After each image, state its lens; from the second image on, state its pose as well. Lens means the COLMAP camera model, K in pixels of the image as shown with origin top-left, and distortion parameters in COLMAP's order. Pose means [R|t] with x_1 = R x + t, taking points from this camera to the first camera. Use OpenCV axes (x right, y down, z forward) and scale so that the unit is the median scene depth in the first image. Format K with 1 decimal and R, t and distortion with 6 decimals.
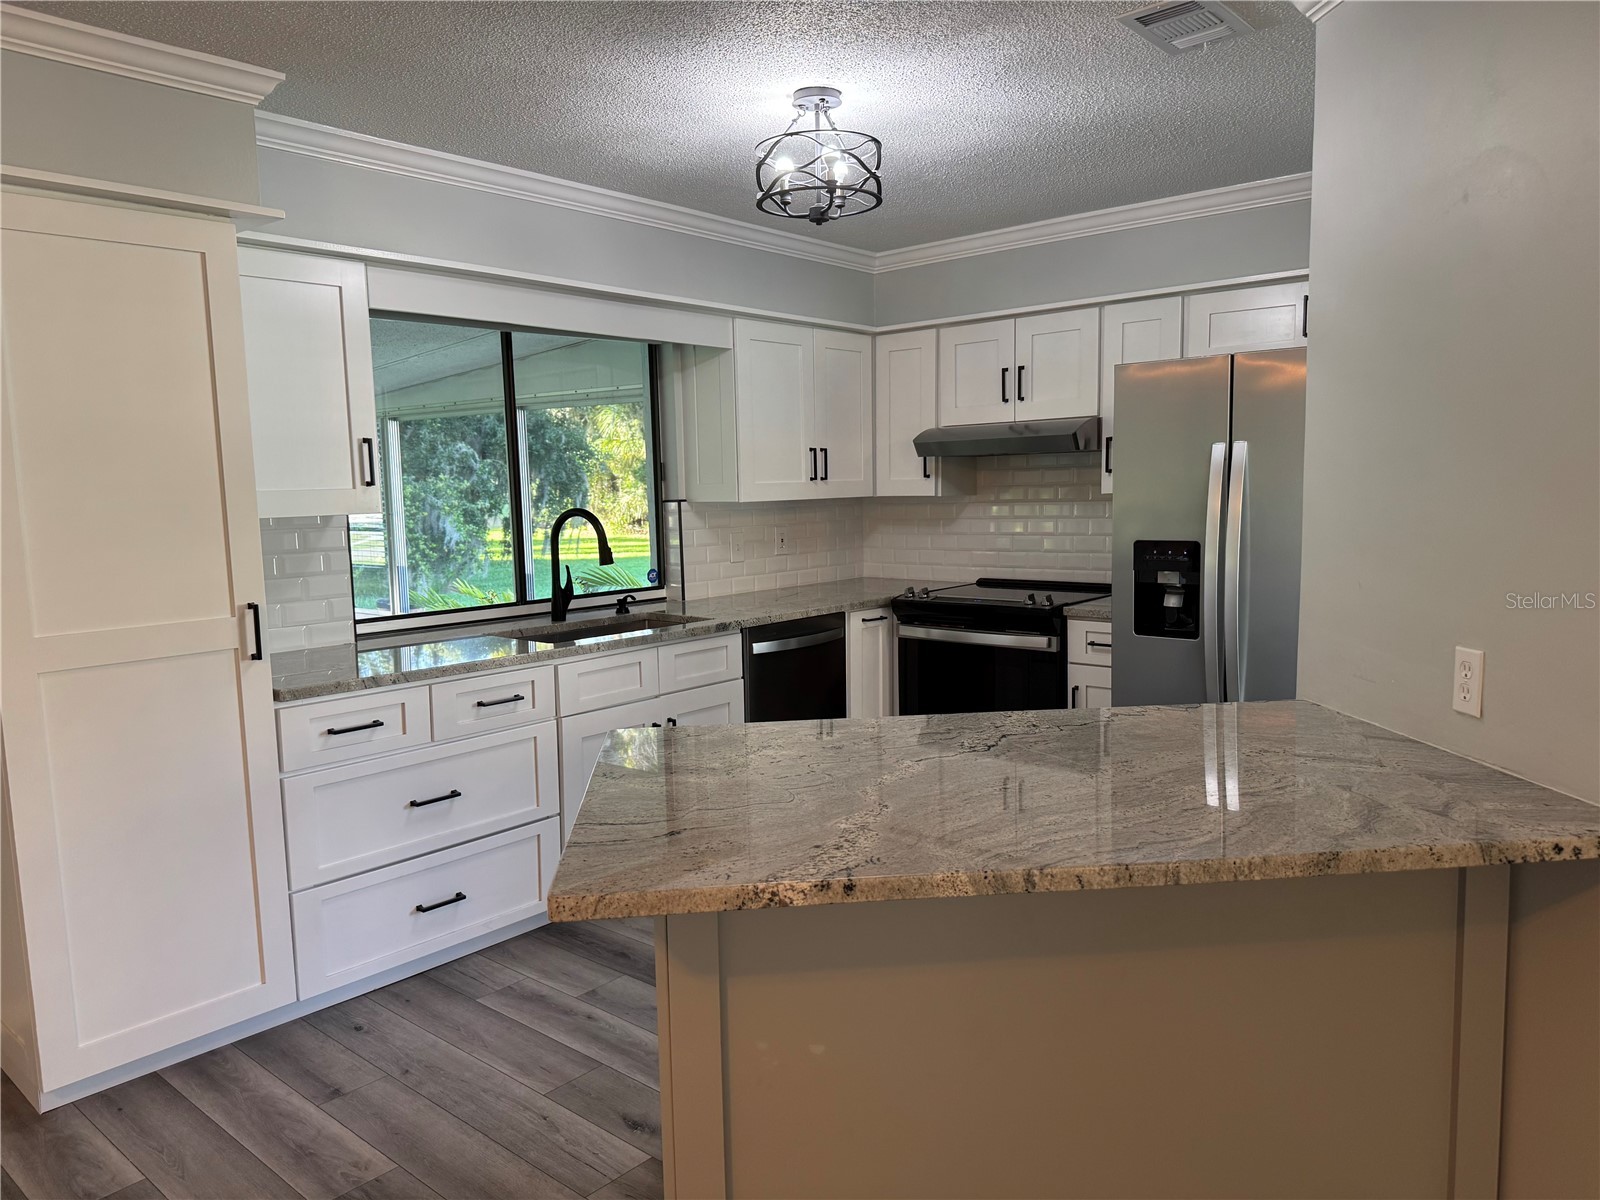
lens RADIAL K [[1121.0, 0, 802.3], [0, 1121.0, 605.5], [0, 0, 1]] dist [0.076086, -0.102535]
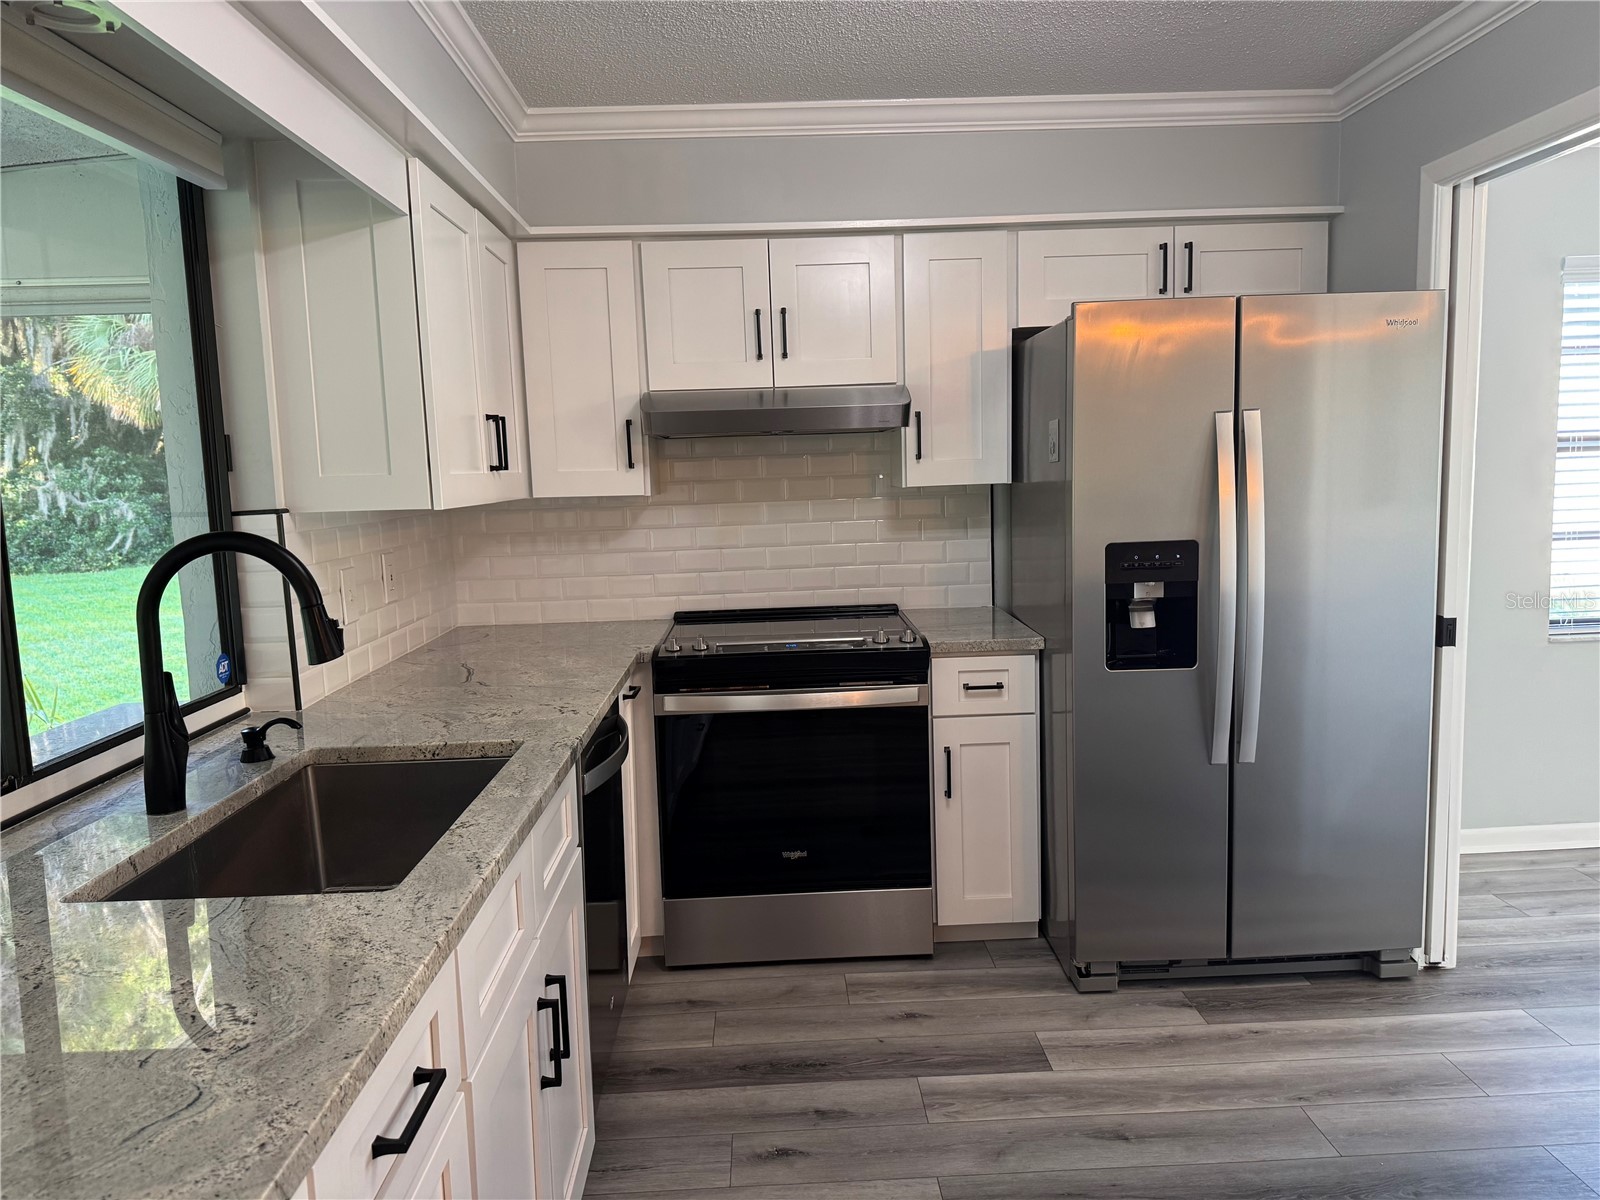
lens RADIAL K [[1121.0, 0, 800.6], [0, 1121.0, 597.2], [0, 0, 1]] dist [0.076086, -0.102535]
pose [[0.736831, -0.079786, 0.671352, -0.307635], [0.091331, 0.995656, 0.018089, -0.047920], [-0.669879, 0.047987, 0.740918, 0.521917]]
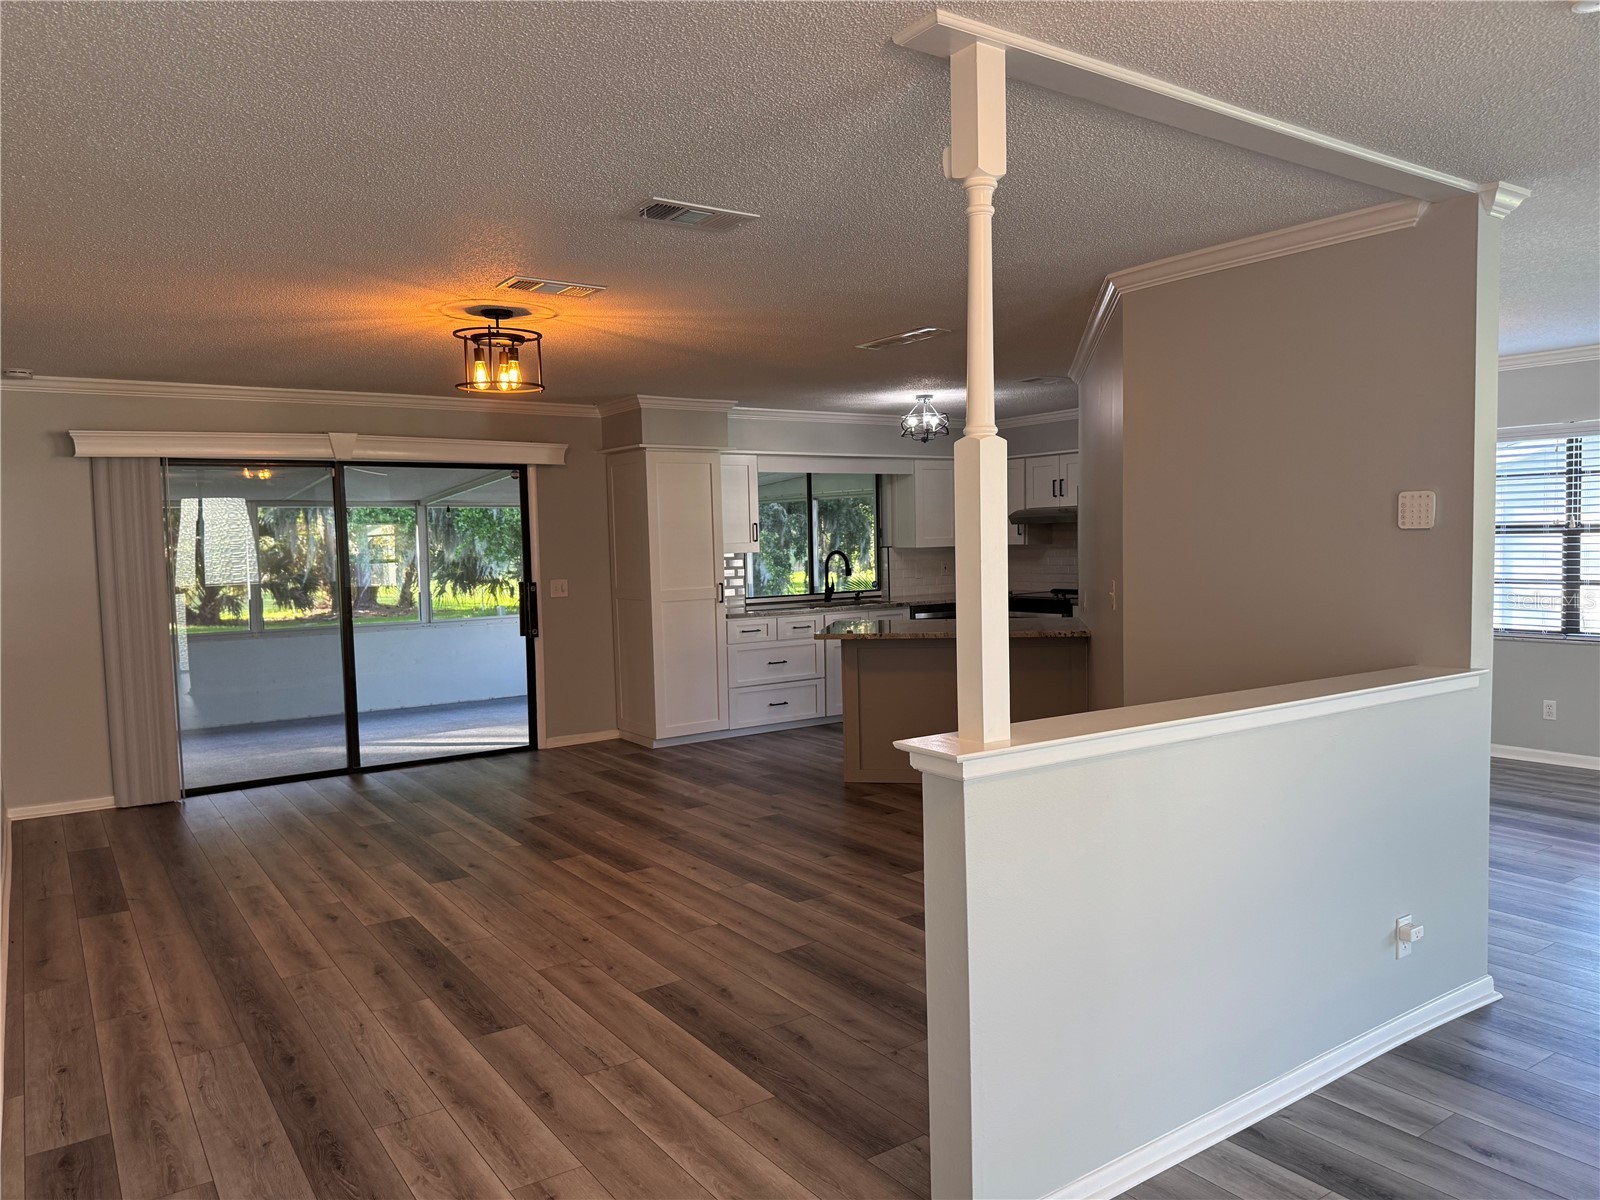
lens RADIAL K [[1121.0, 0, 788.1], [0, 1121.0, 600.4], [0, 0, 1]] dist [0.076086, -0.102535]
pose [[0.963371, 0.013757, -0.267818, 0.285567], [-0.026266, 0.998722, -0.043184, 0.104401], [0.266881, 0.048636, 0.962501, -1.091436]]
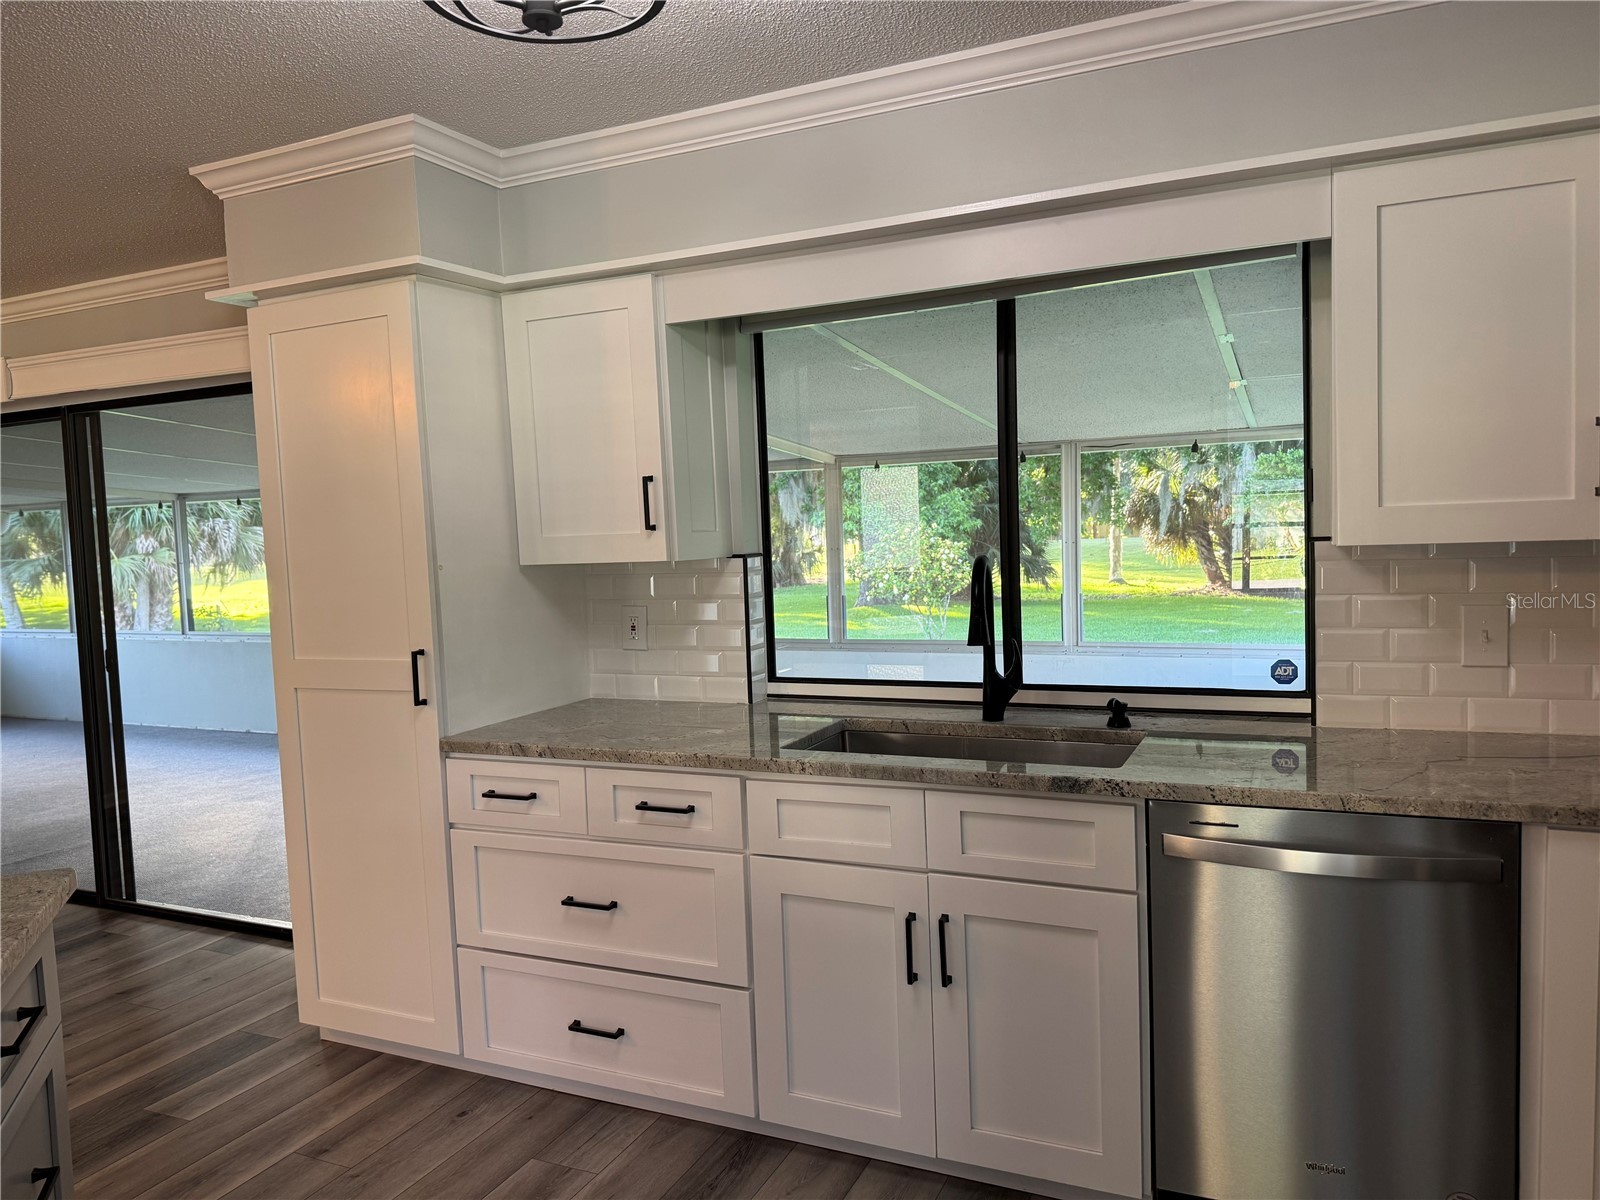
lens RADIAL K [[1121.0, 0, 802.2], [0, 1121.0, 600.8], [0, 0, 1]] dist [0.076086, -0.102535]
pose [[0.273746, 0.073338, -0.959002, 0.380405], [-0.073108, 0.995791, 0.055283, -0.083180], [0.959019, 0.054977, 0.277956, 0.678557]]
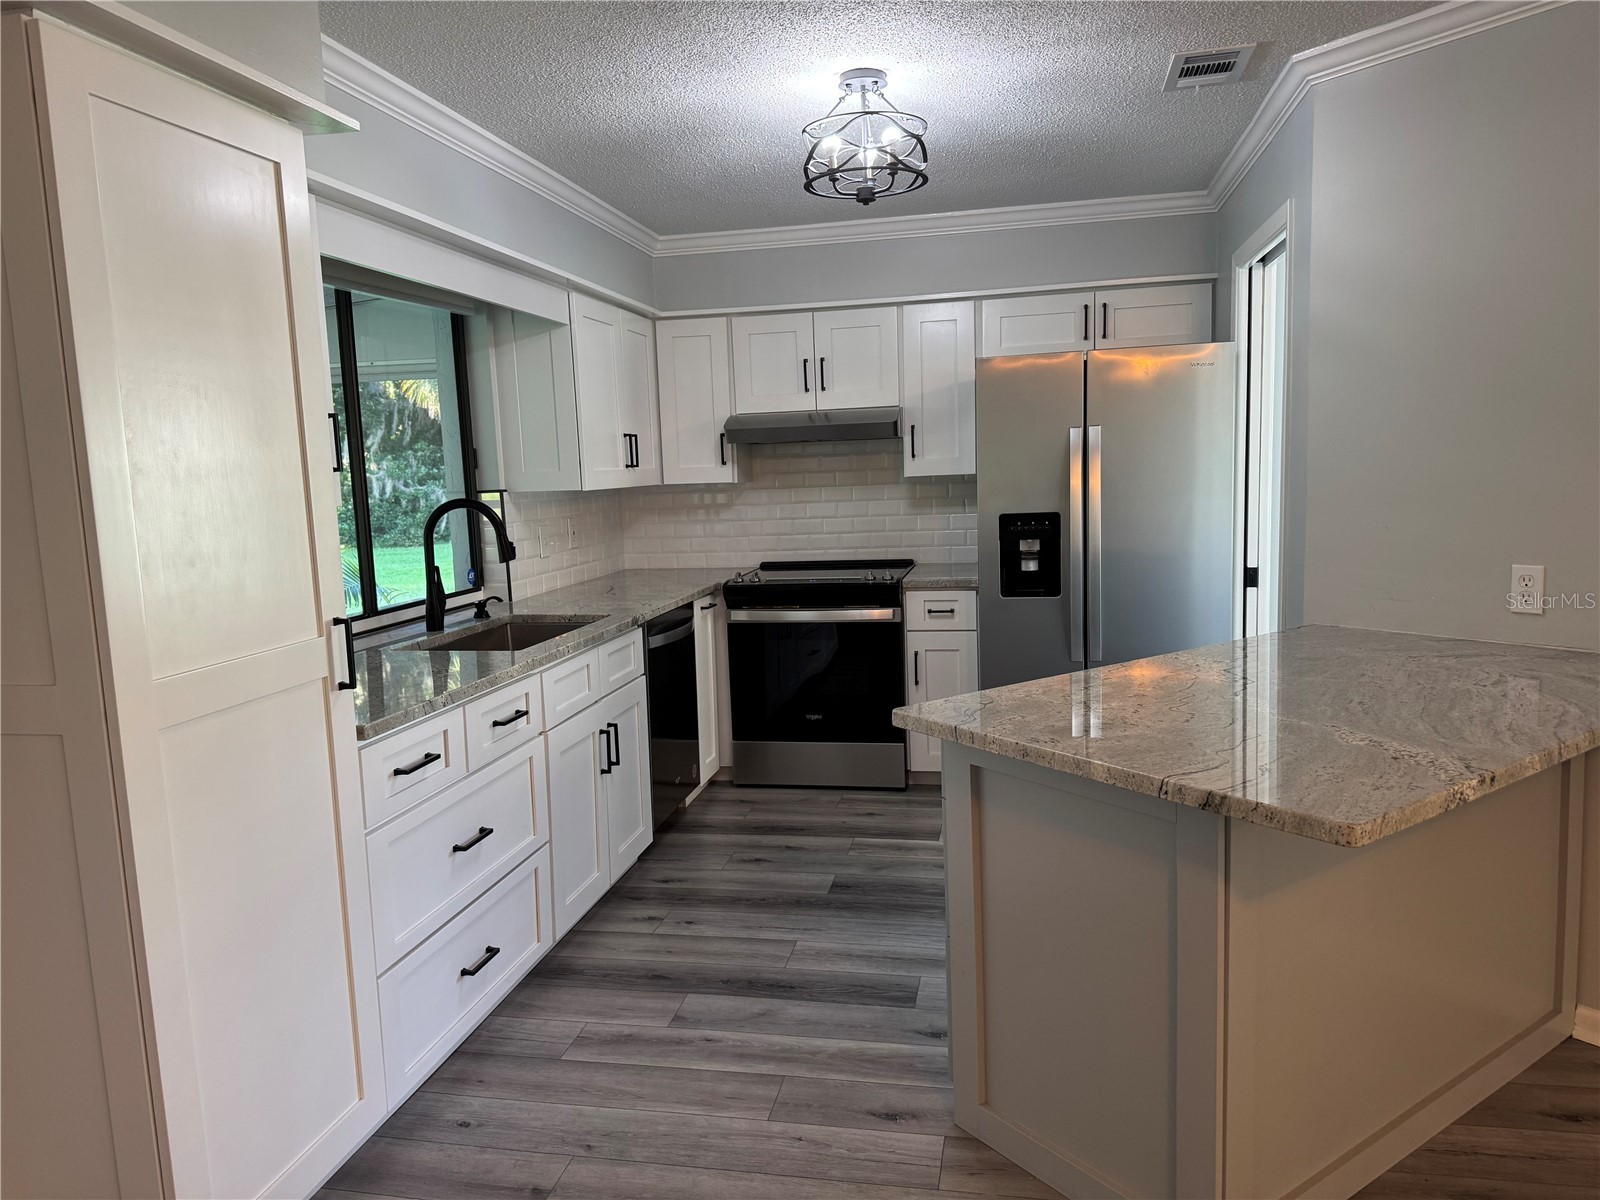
lens RADIAL K [[1121.0, 0, 800.8], [0, 1121.0, 601.4], [0, 0, 1]] dist [0.076086, -0.102535]
pose [[0.870528, -0.069614, 0.487170, -0.381647], [0.071872, 0.997314, 0.014082, -0.000649], [-0.486842, 0.022756, 0.873194, 0.104349]]
